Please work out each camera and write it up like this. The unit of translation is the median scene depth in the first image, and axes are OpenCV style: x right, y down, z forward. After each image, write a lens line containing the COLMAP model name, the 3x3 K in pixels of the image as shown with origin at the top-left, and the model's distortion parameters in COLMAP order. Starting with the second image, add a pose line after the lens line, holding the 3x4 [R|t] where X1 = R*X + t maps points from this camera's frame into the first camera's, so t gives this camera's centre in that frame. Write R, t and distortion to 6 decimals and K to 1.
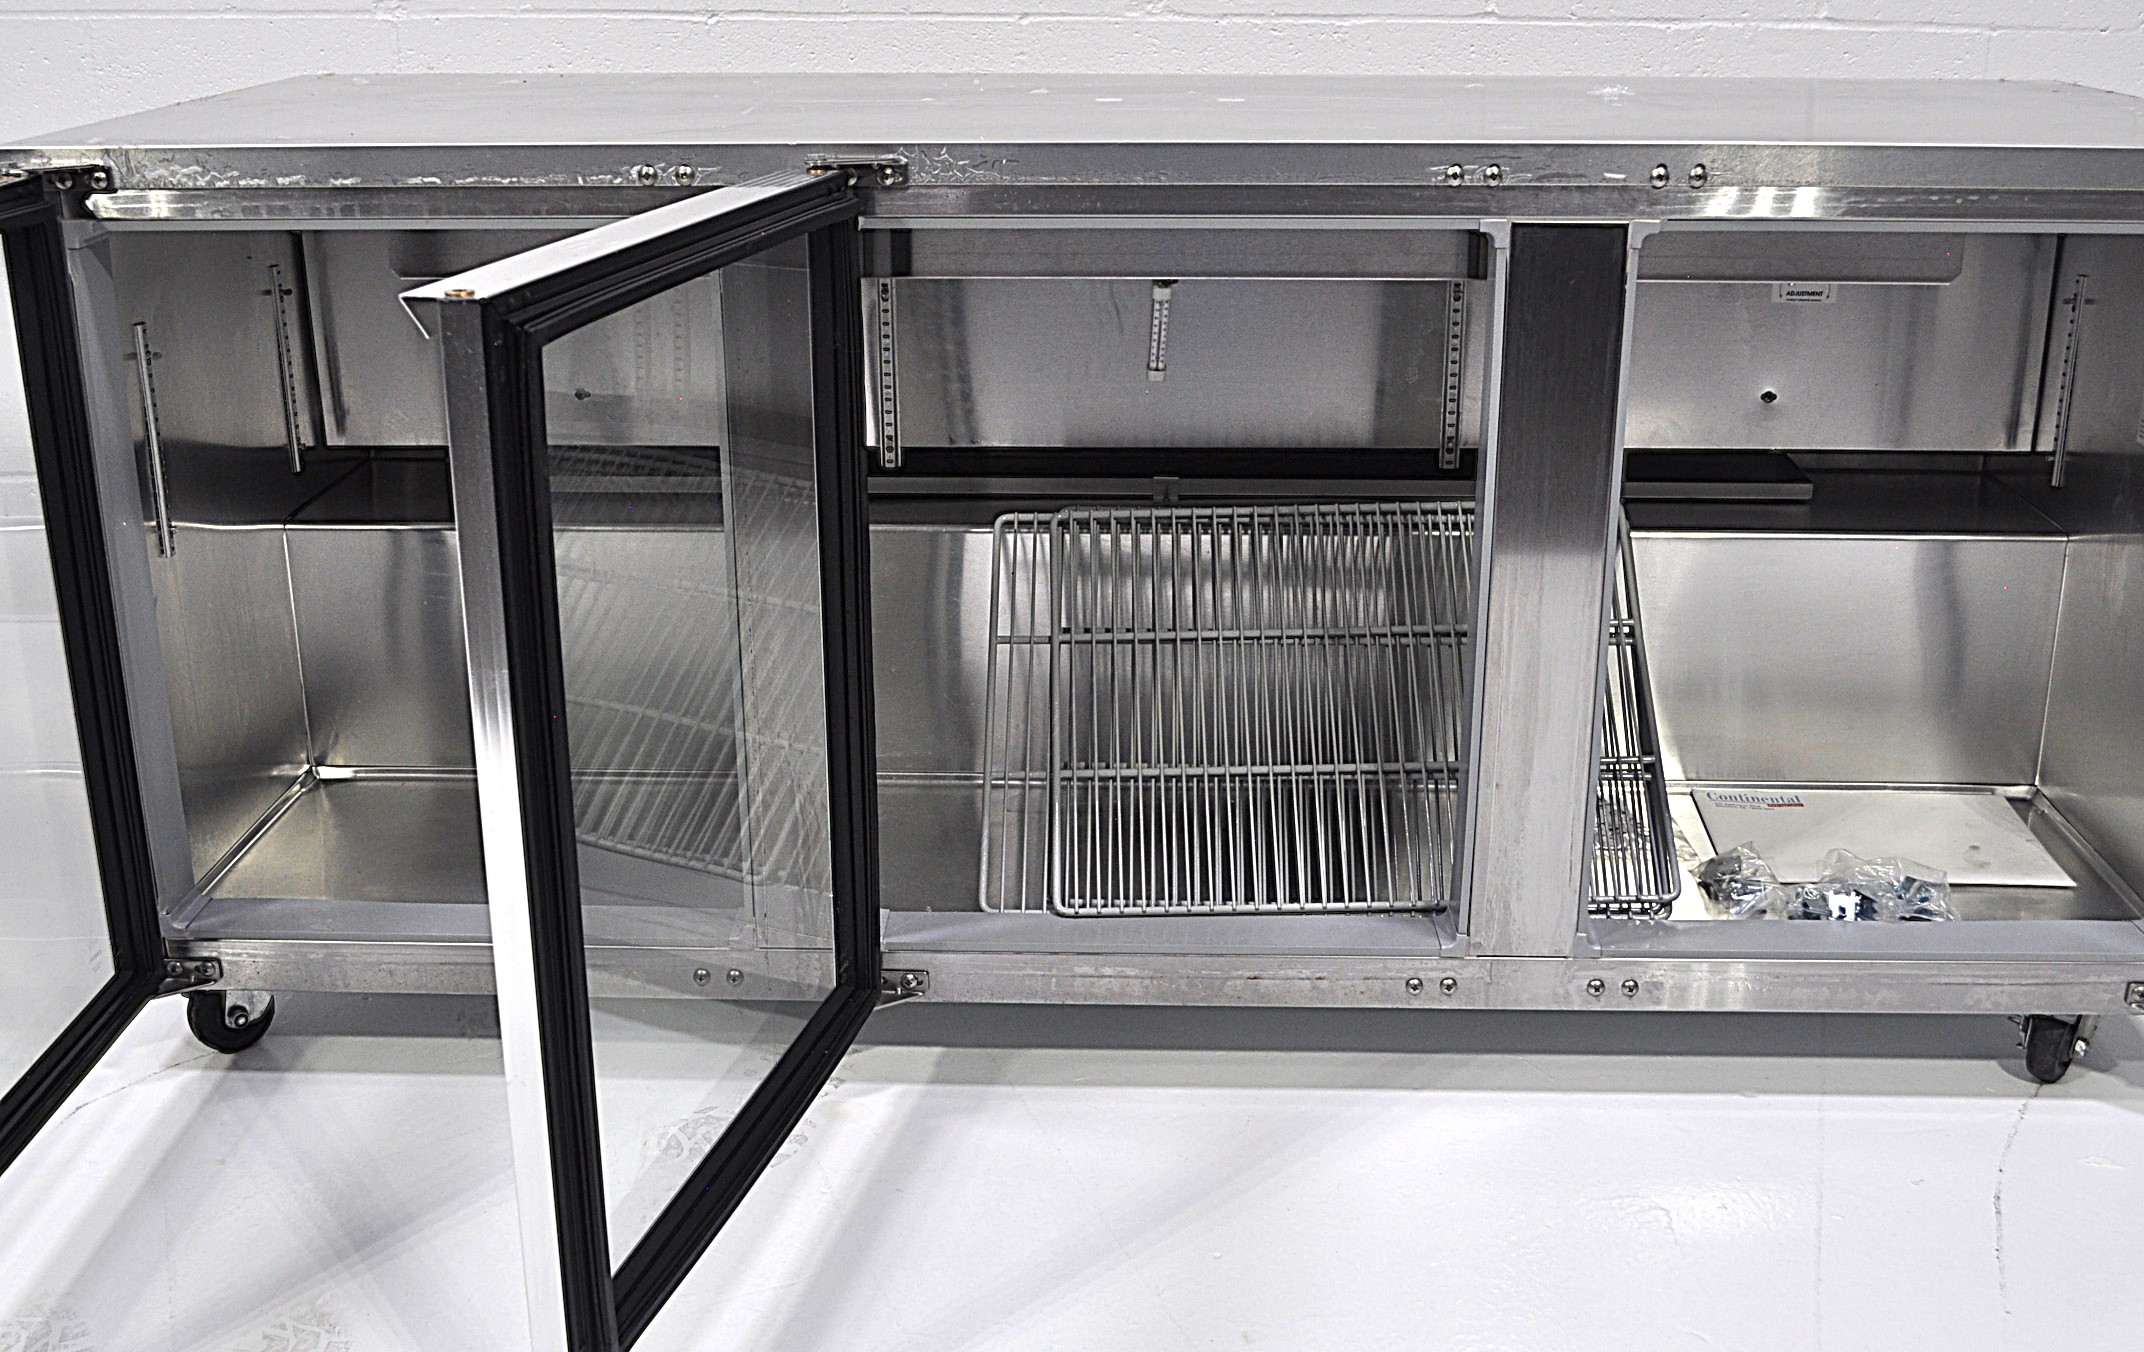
lens RADIAL K [[2384.9, 0, 1069.0], [0, 2384.9, 654.9], [0, 0, 1]] dist [-0.051641, 0.000000]
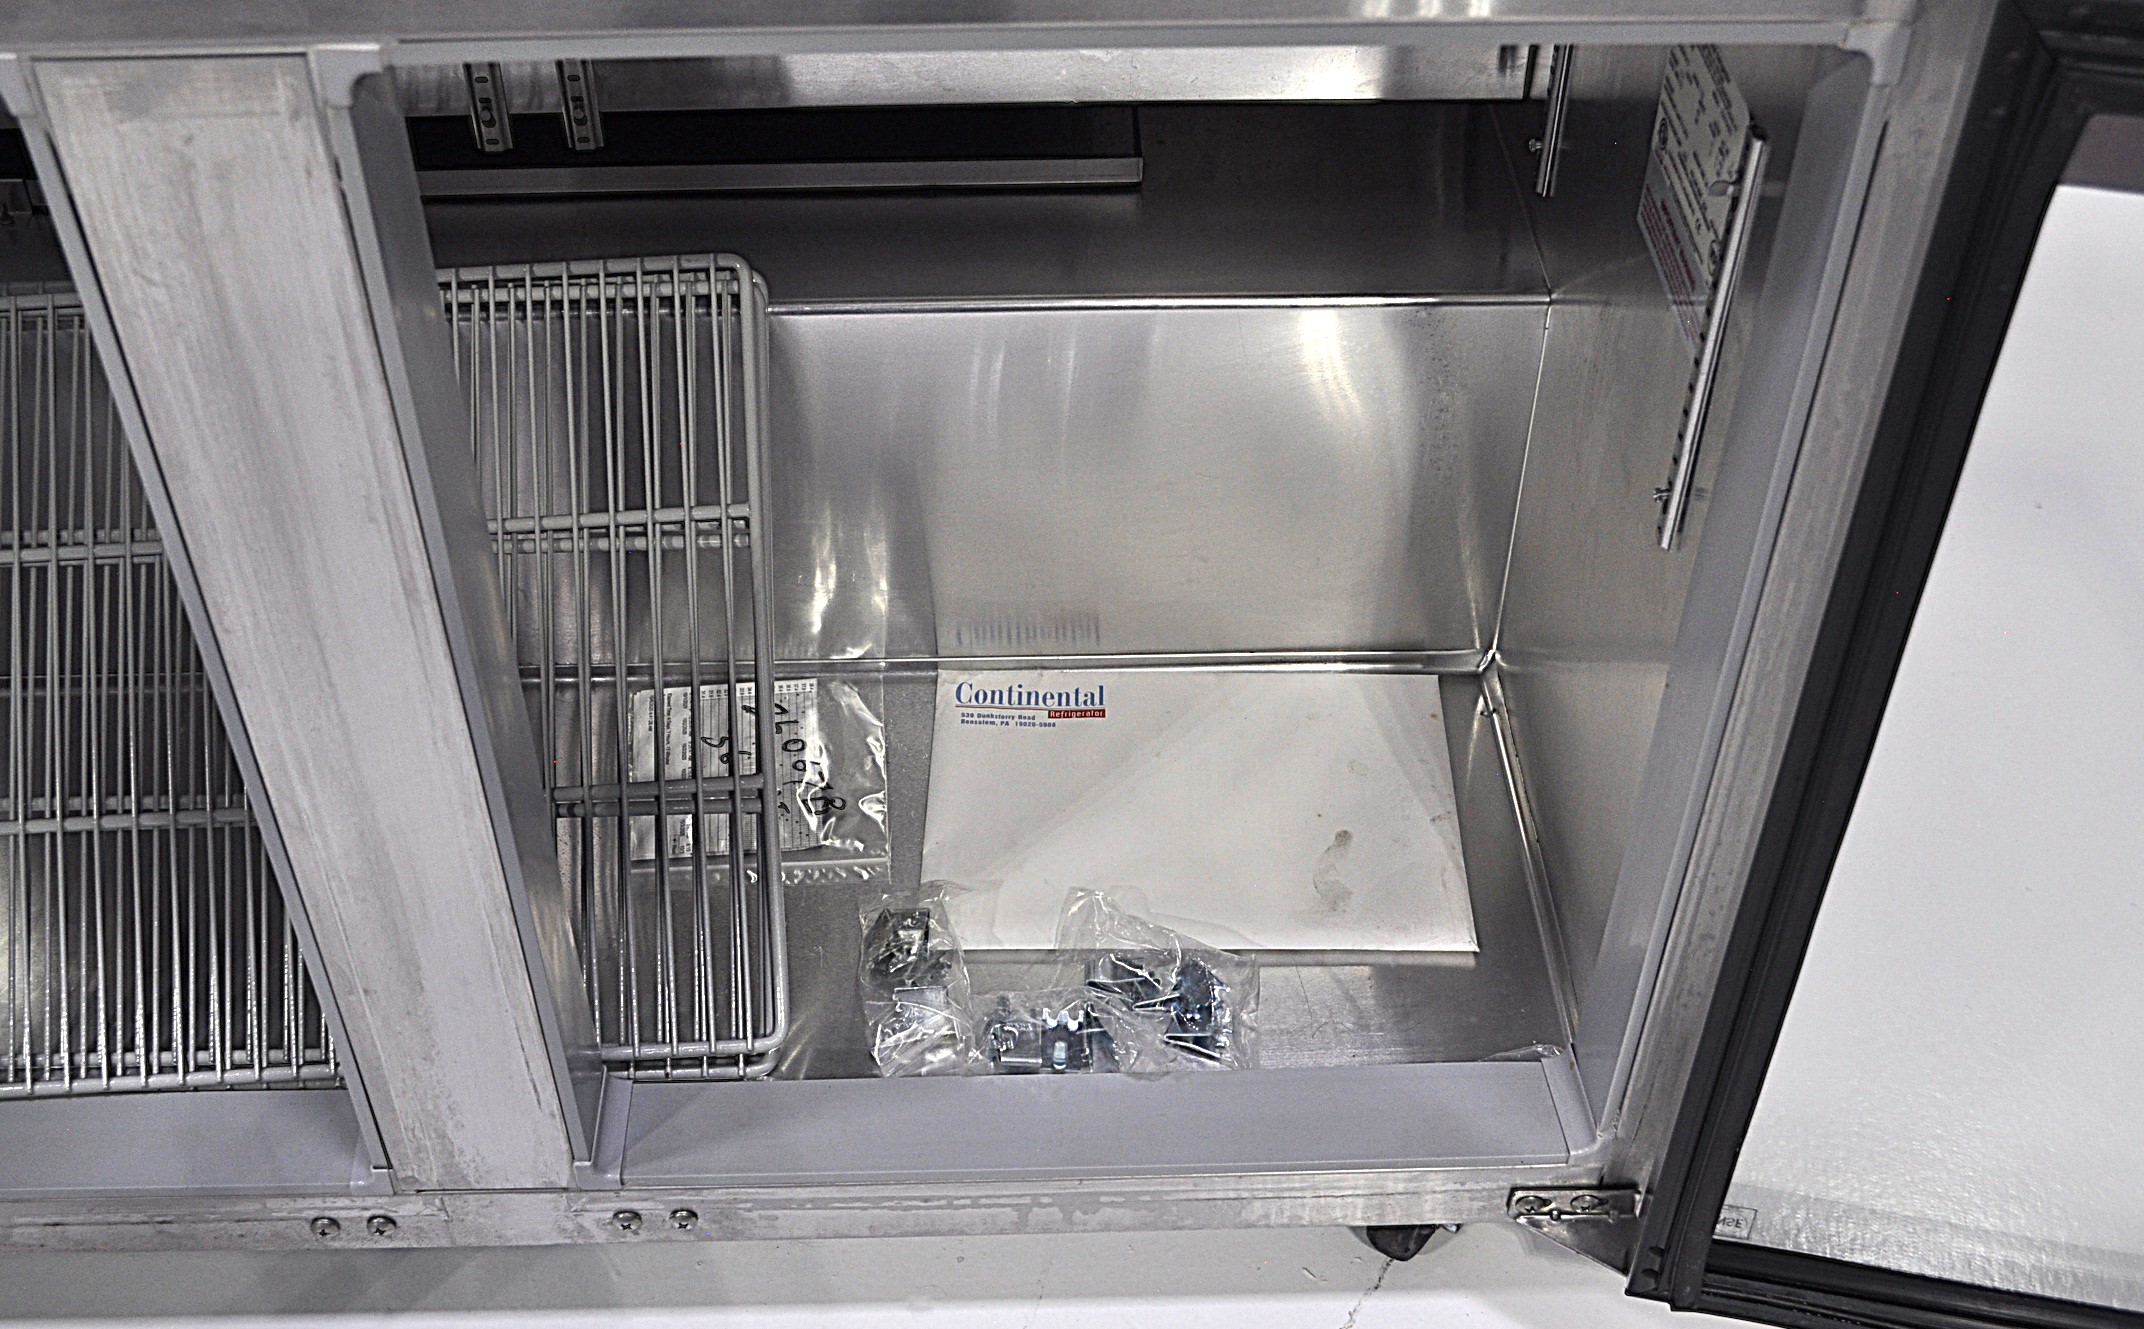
lens RADIAL K [[2384.9, 0, 1083.2], [0, 2384.9, 667.5], [0, 0, 1]] dist [-0.051641, 0.000000]
pose [[0.998198, -0.037904, 0.046530, 0.294909], [0.014987, 0.908187, 0.418297, -0.221295], [-0.058113, -0.416846, 0.907118, 0.475271]]
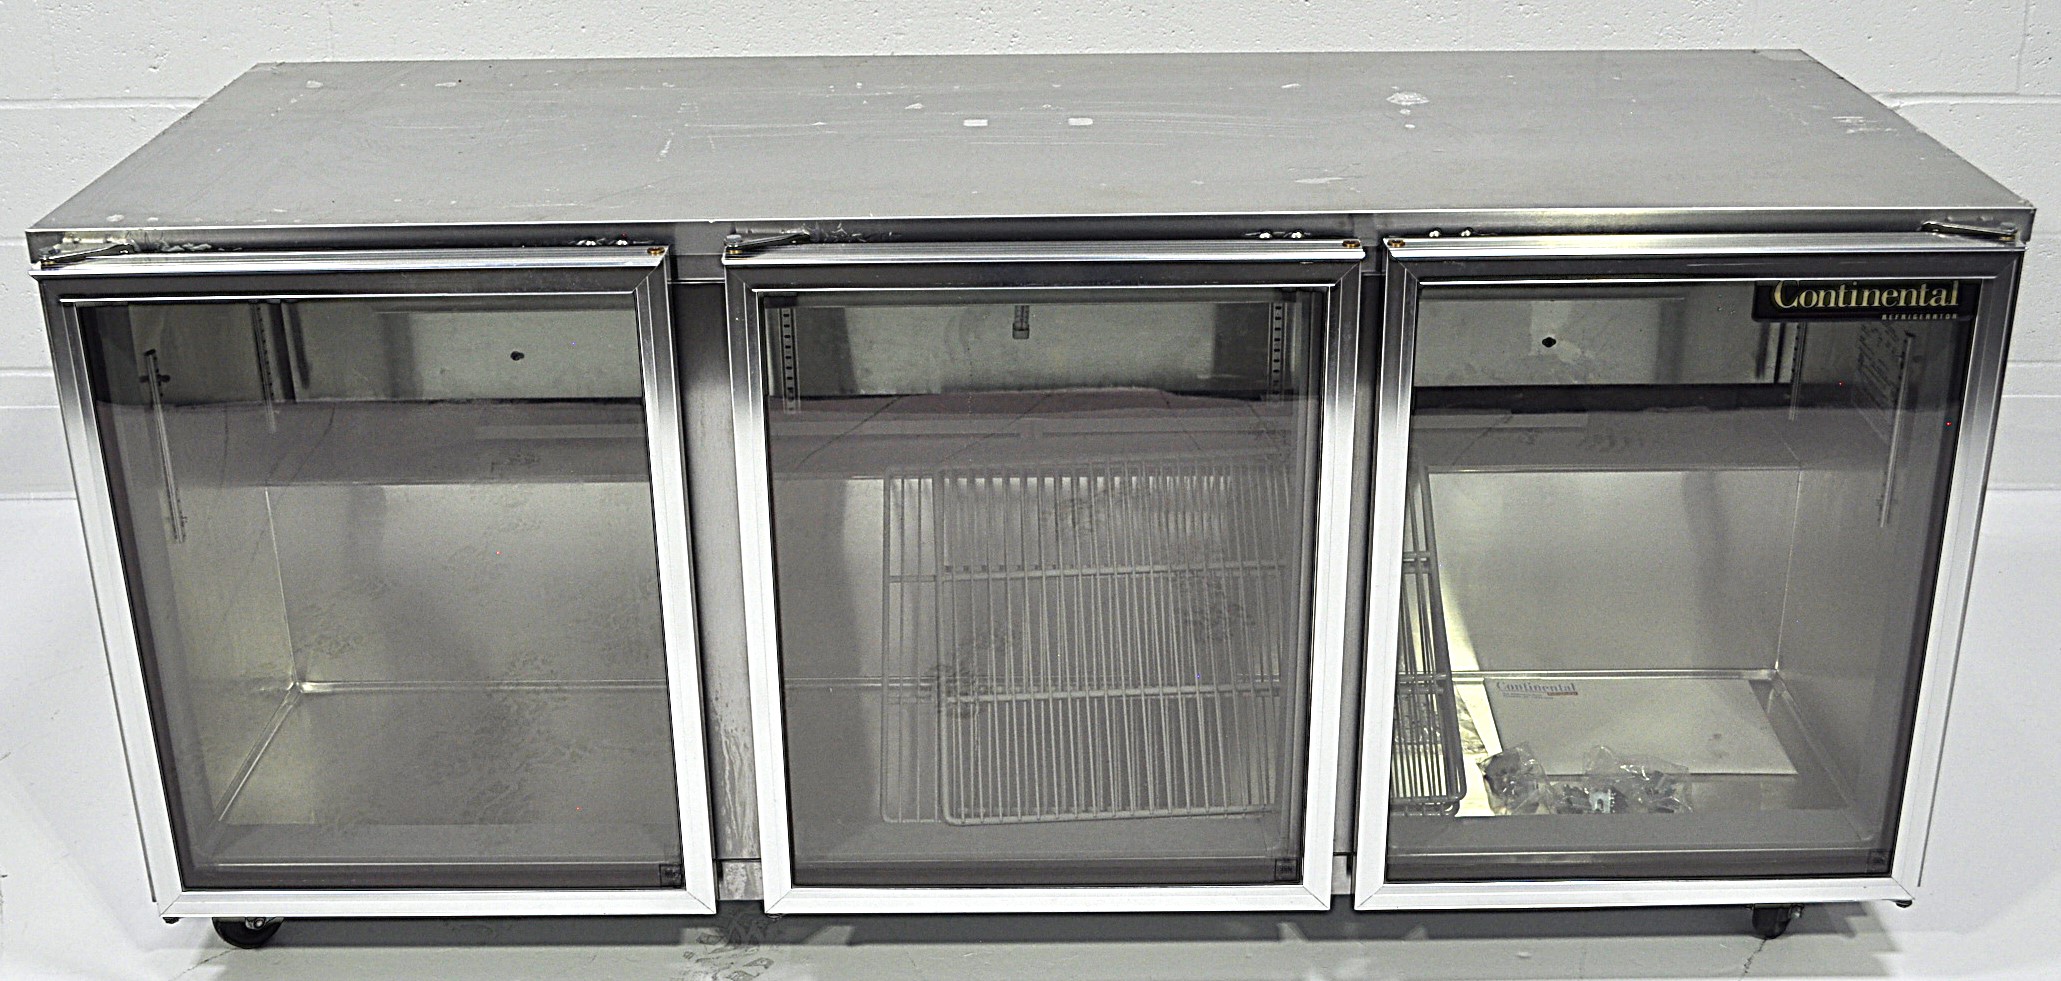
lens RADIAL K [[2388.6, 0, 1015.0], [0, 2388.6, 484.7], [0, 0, 1]] dist [-0.052219, 0.000000]
pose [[0.999284, -0.021548, 0.031103, -0.004158], [0.018990, 0.996587, 0.080333, -0.150098], [-0.032728, -0.079685, 0.996283, -0.171675]]
